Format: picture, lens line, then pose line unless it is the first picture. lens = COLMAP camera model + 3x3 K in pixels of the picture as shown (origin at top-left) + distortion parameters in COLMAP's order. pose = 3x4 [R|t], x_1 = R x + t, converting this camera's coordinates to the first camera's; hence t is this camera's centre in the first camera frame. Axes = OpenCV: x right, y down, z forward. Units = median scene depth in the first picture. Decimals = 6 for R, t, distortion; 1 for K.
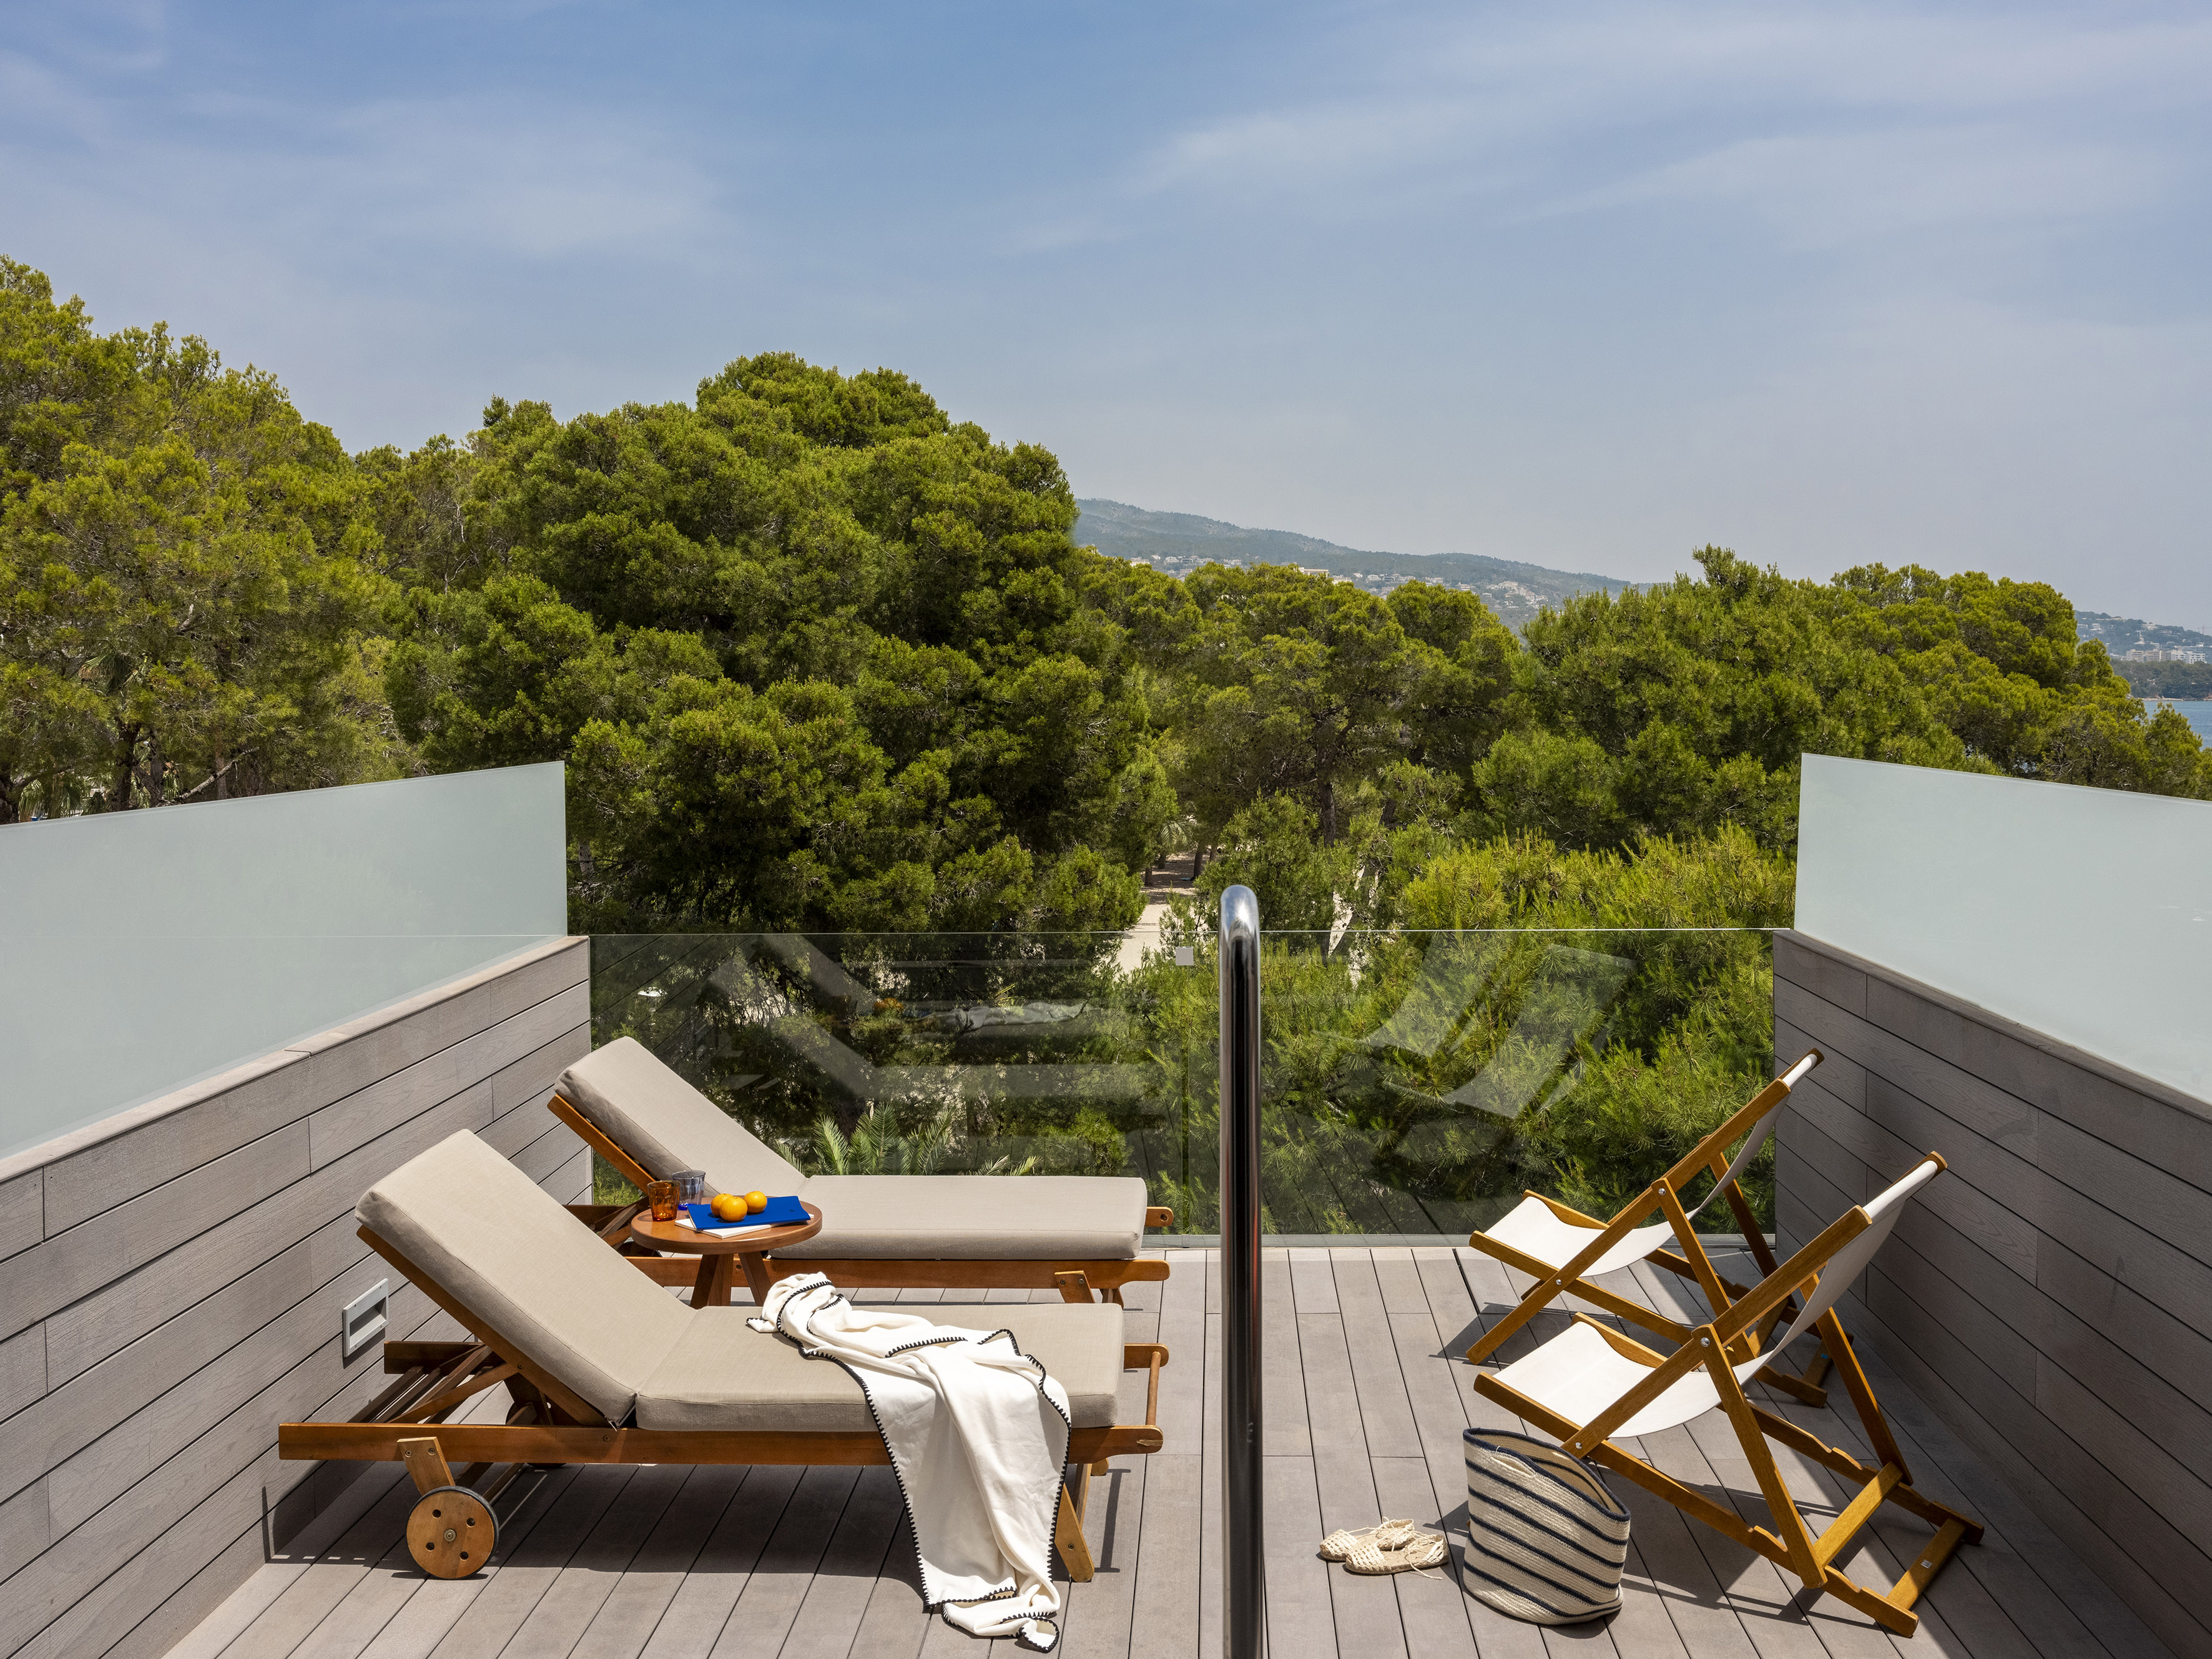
lens RADIAL K [[2160.5, 0, 1106.0], [0, 2160.5, 829.5], [0, 0, 1]] dist [0.066876, -0.281059]
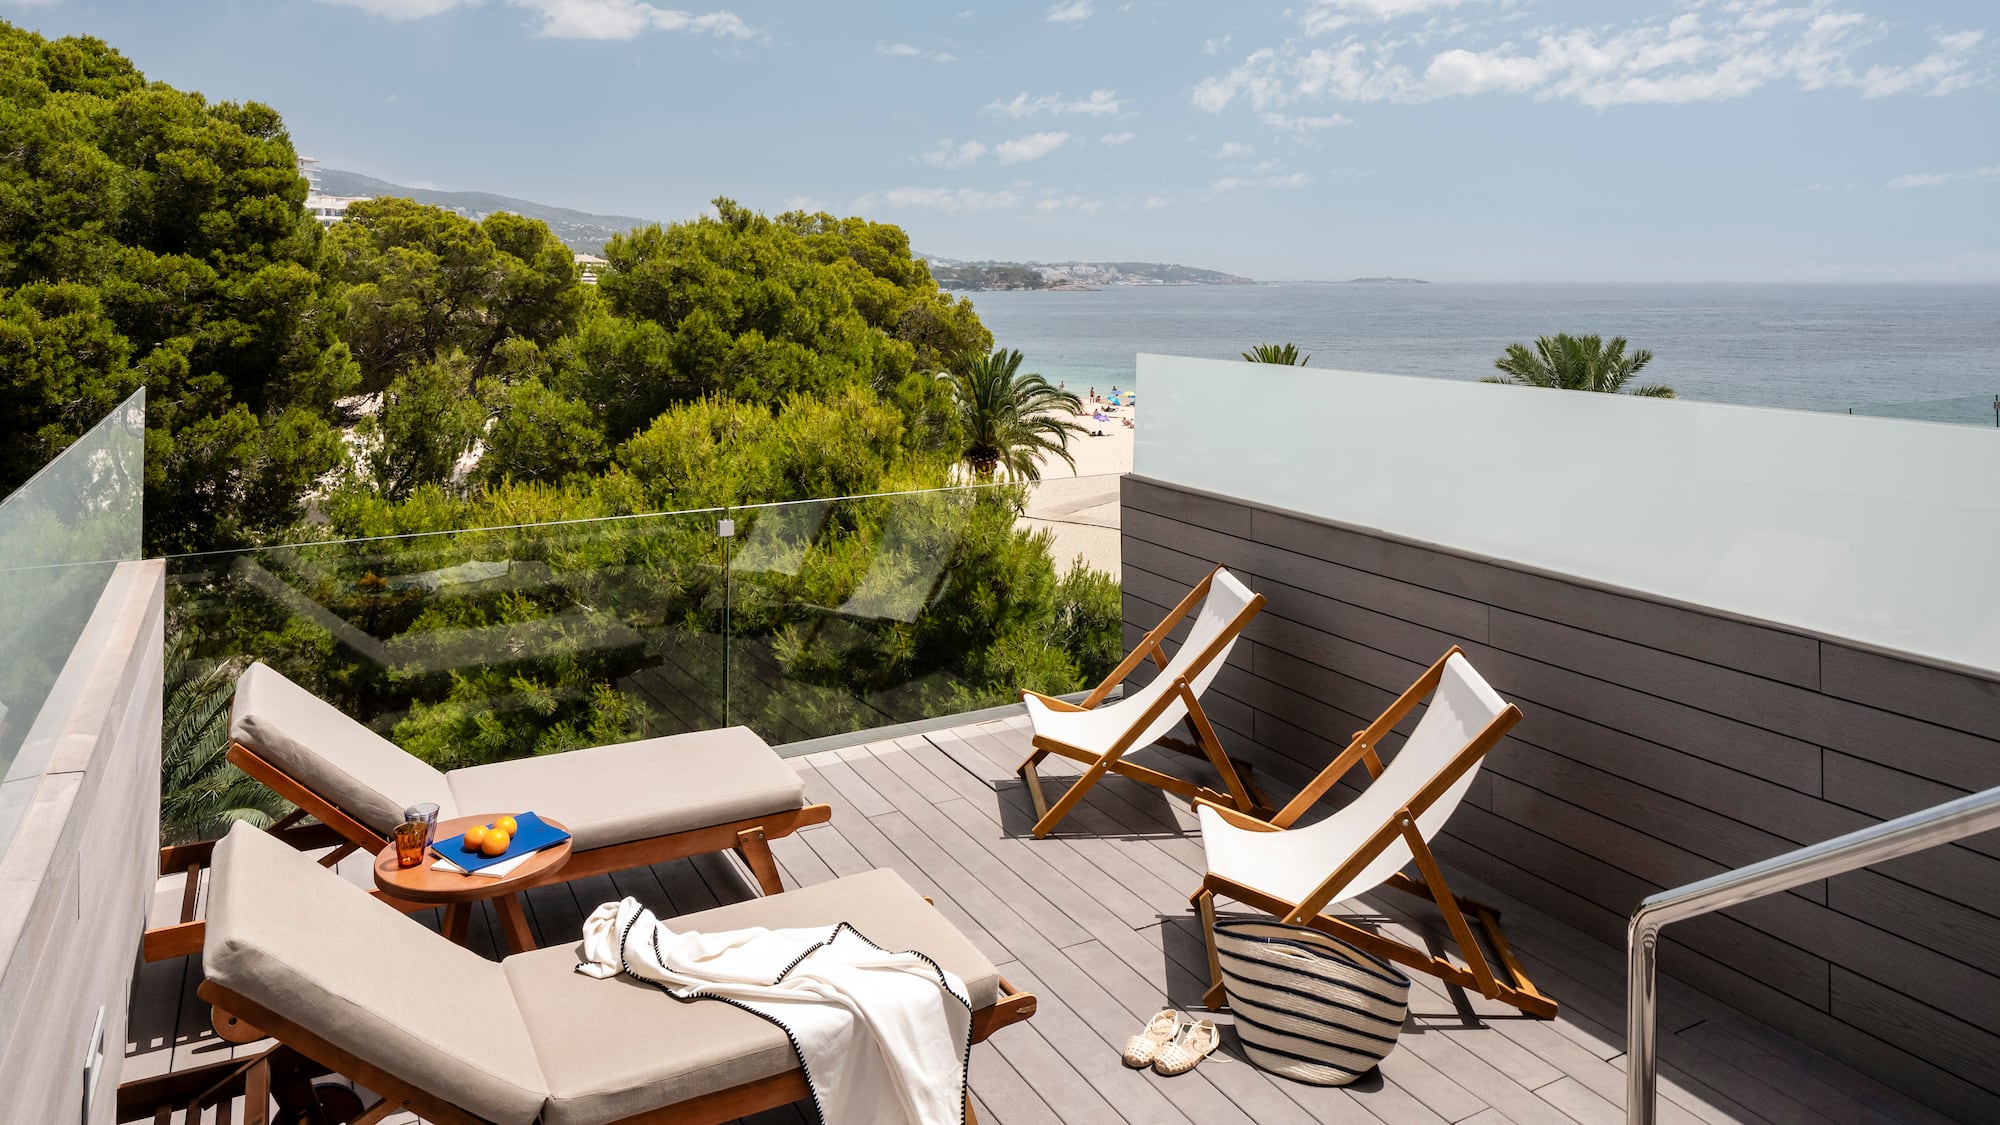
lens RADIAL K [[1378.1, 0, 999.8], [0, 1378.1, 257.4], [0, 0, 1]] dist [-0.011731, -0.000105]
pose [[0.862748, 0.012902, 0.505470, -0.068581], [0.029095, 0.996751, -0.075102, -0.009398], [-0.504797, 0.079501, 0.859569, 0.072636]]
